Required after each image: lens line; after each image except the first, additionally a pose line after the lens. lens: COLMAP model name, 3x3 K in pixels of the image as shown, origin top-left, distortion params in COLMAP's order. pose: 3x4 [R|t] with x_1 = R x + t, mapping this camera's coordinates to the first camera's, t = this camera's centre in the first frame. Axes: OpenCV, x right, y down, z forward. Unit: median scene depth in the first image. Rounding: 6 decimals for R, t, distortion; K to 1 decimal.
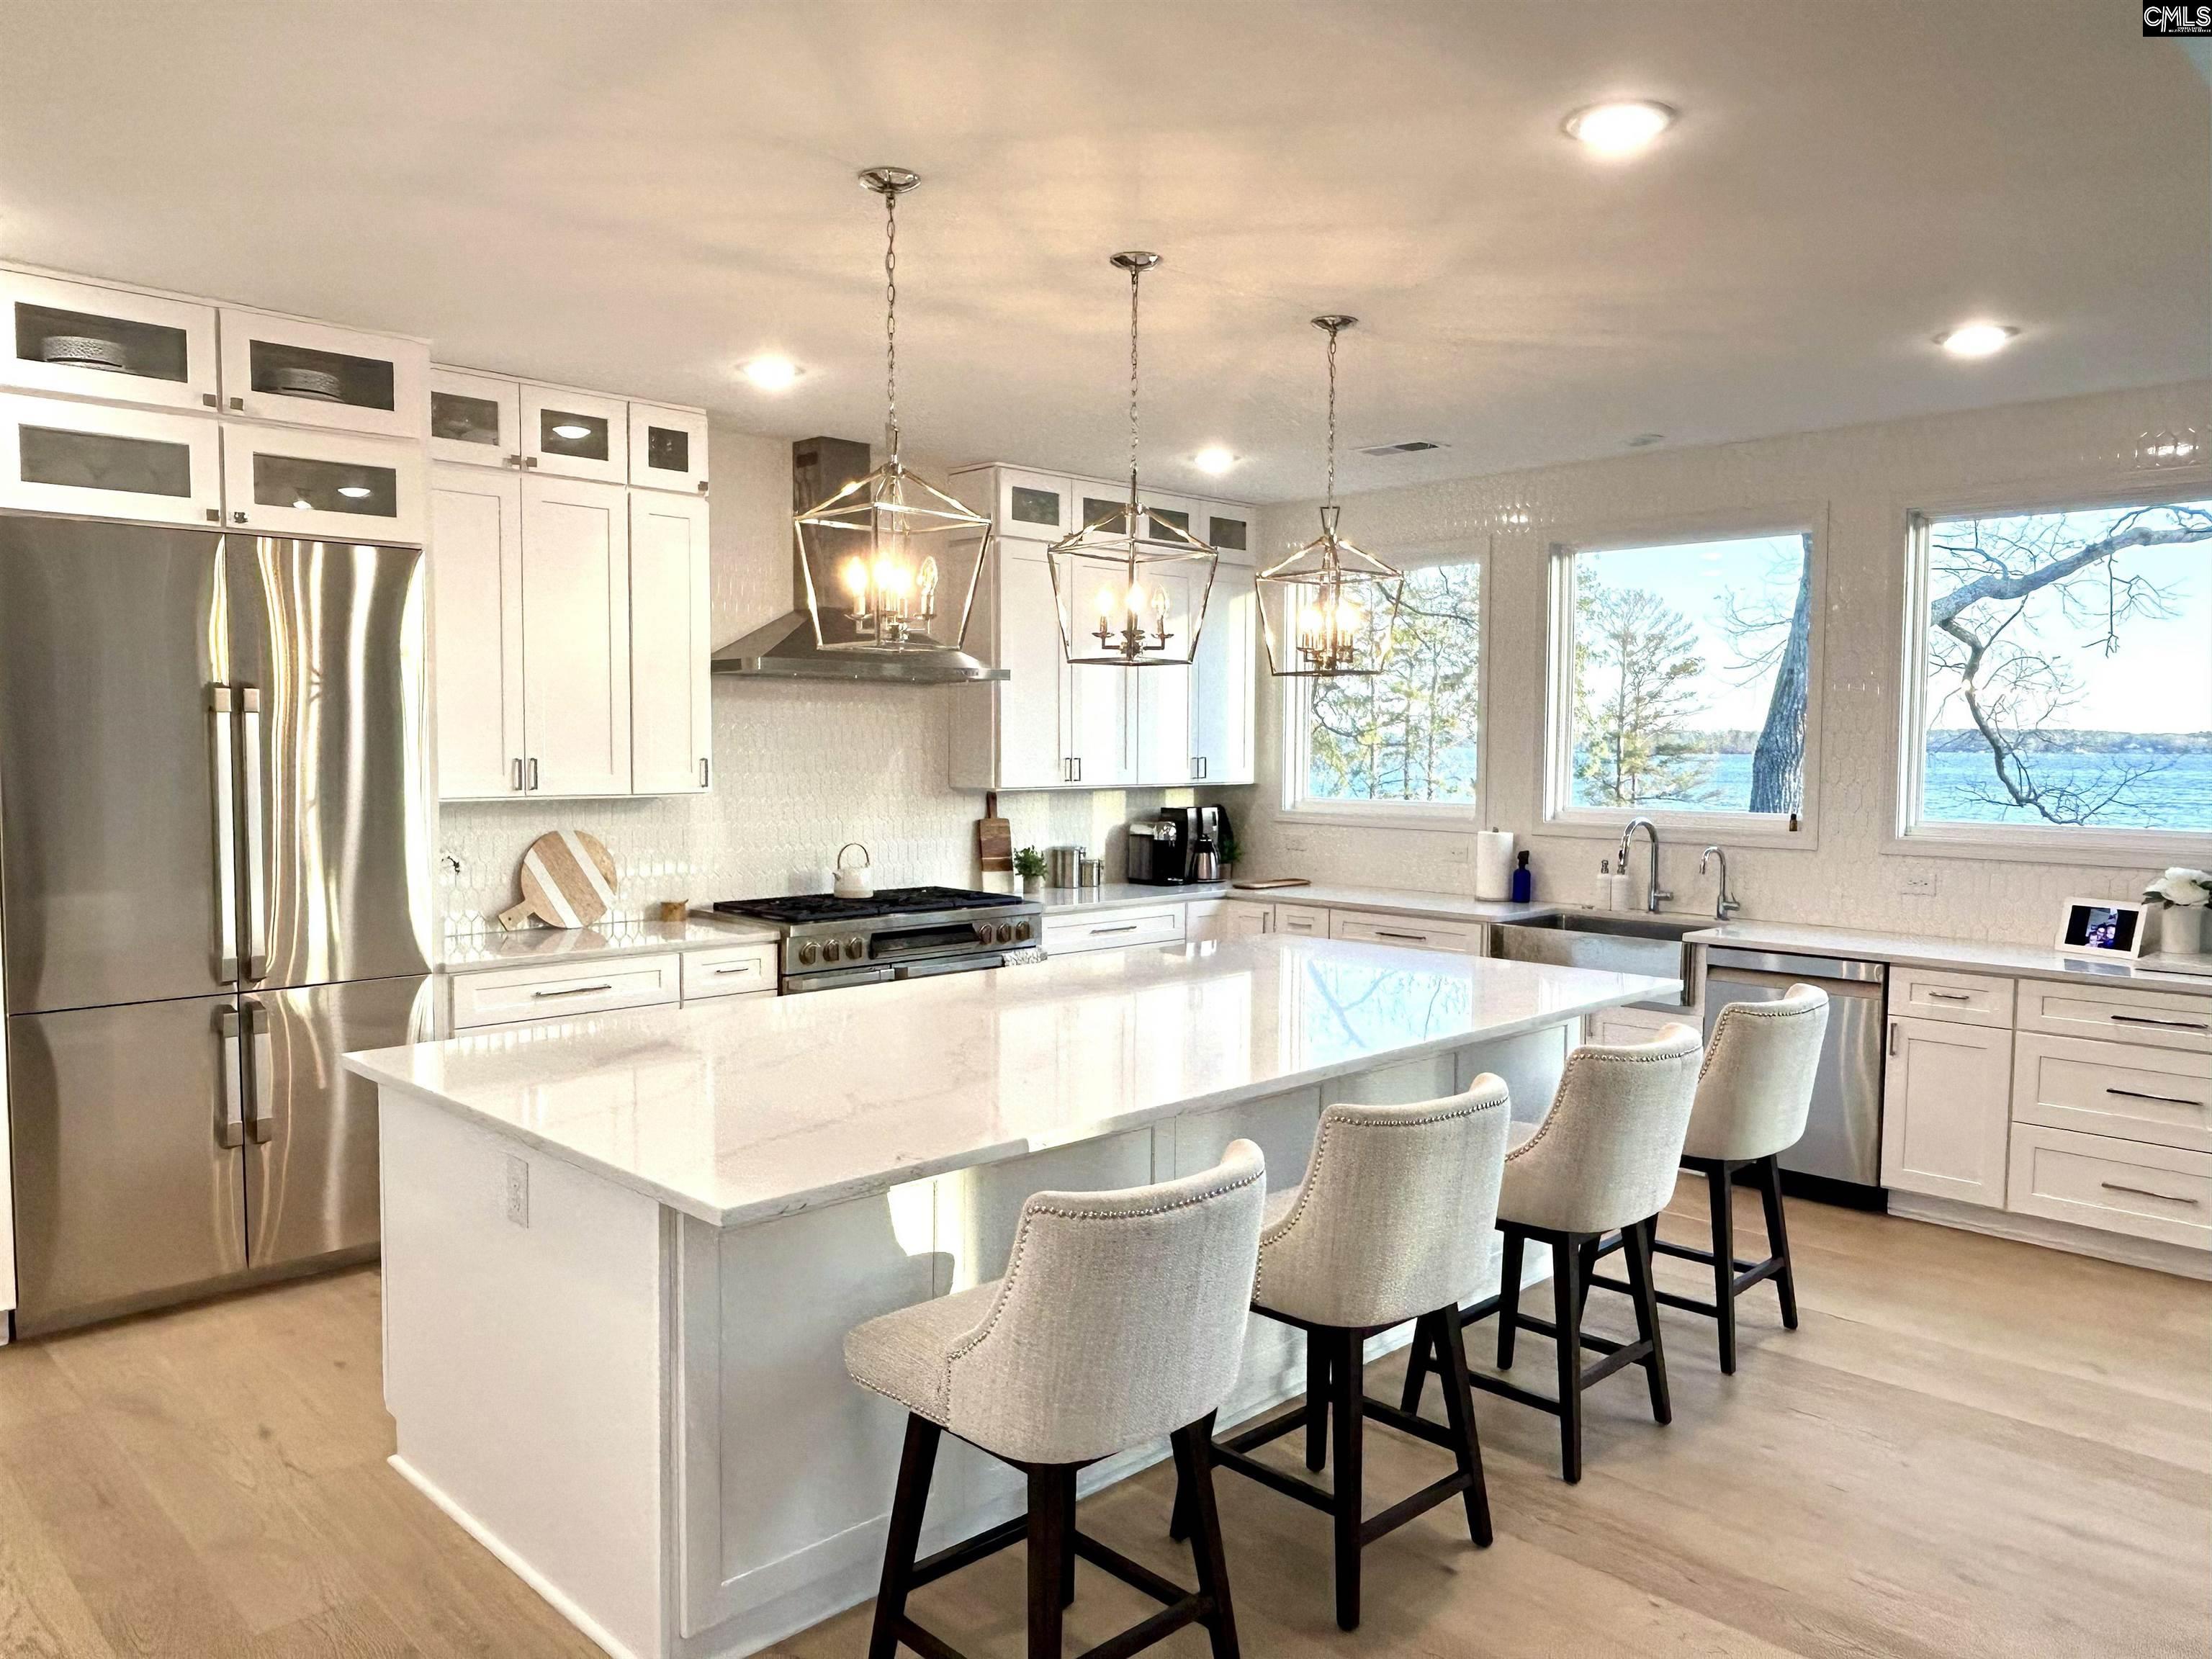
lens RADIAL K [[1564.8, 0, 1107.8], [0, 1564.8, 836.3], [0, 0, 1]] dist [0.001085, -0.001408]
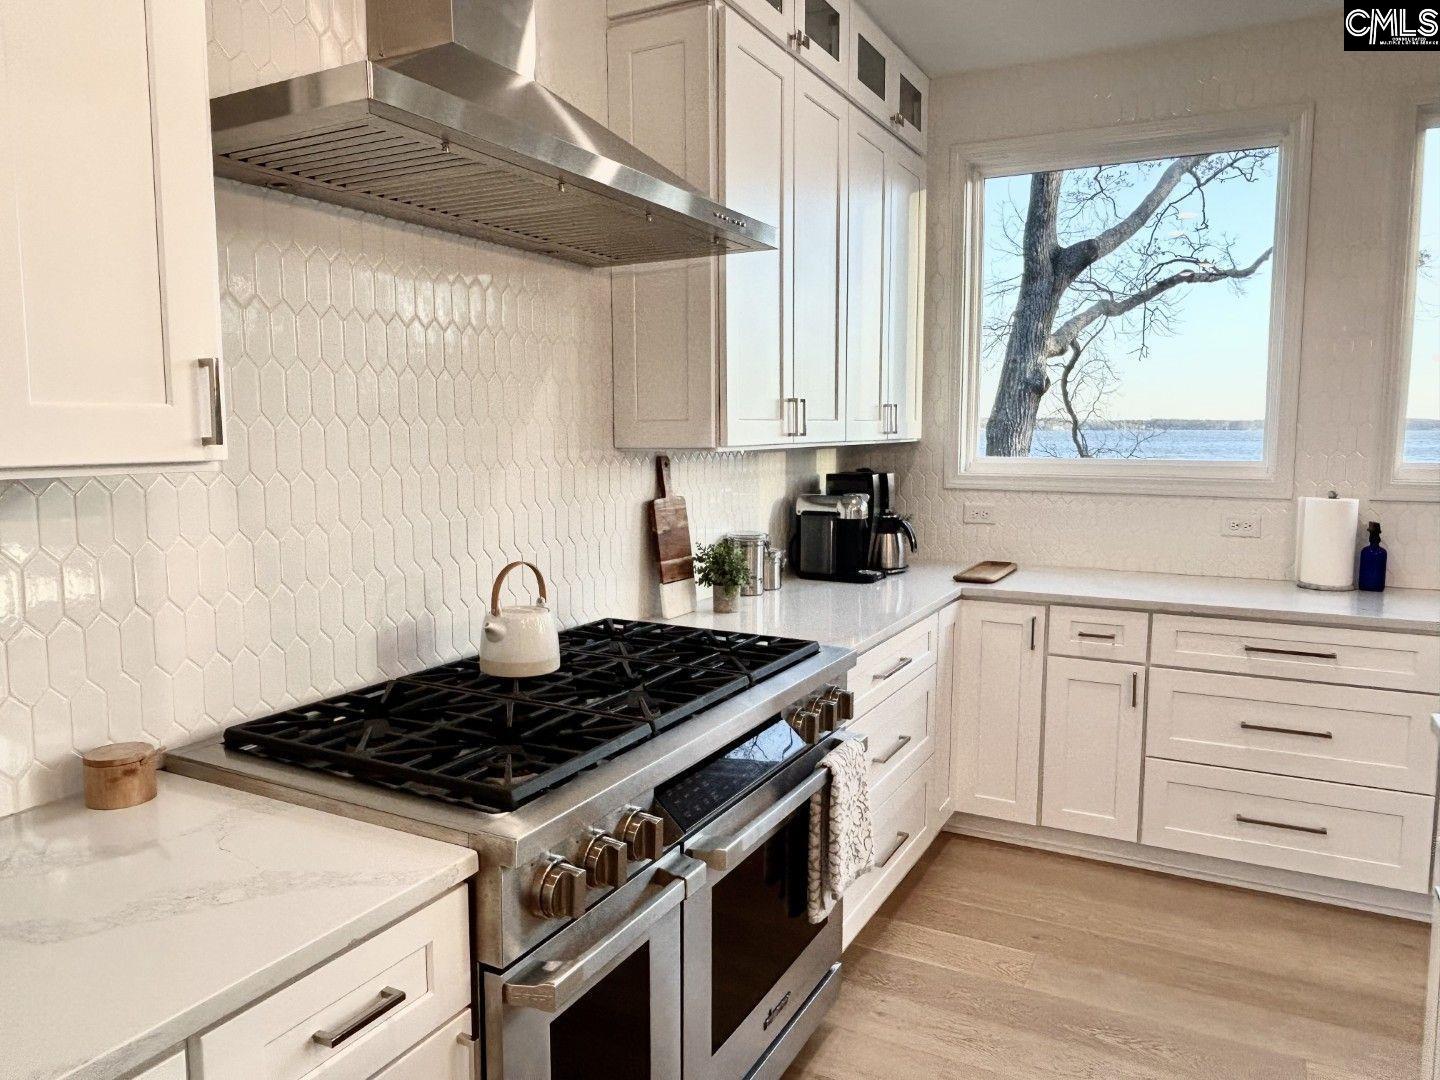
lens RADIAL K [[1018.7, 0, 716.5], [0, 1018.7, 527.8], [0, 0, 1]] dist [0.001085, -0.001408]
pose [[0.952817, -0.034642, 0.301563, -0.177422], [0.022751, 0.998822, 0.042858, -0.016221], [-0.302693, -0.033975, 0.952482, 0.605236]]
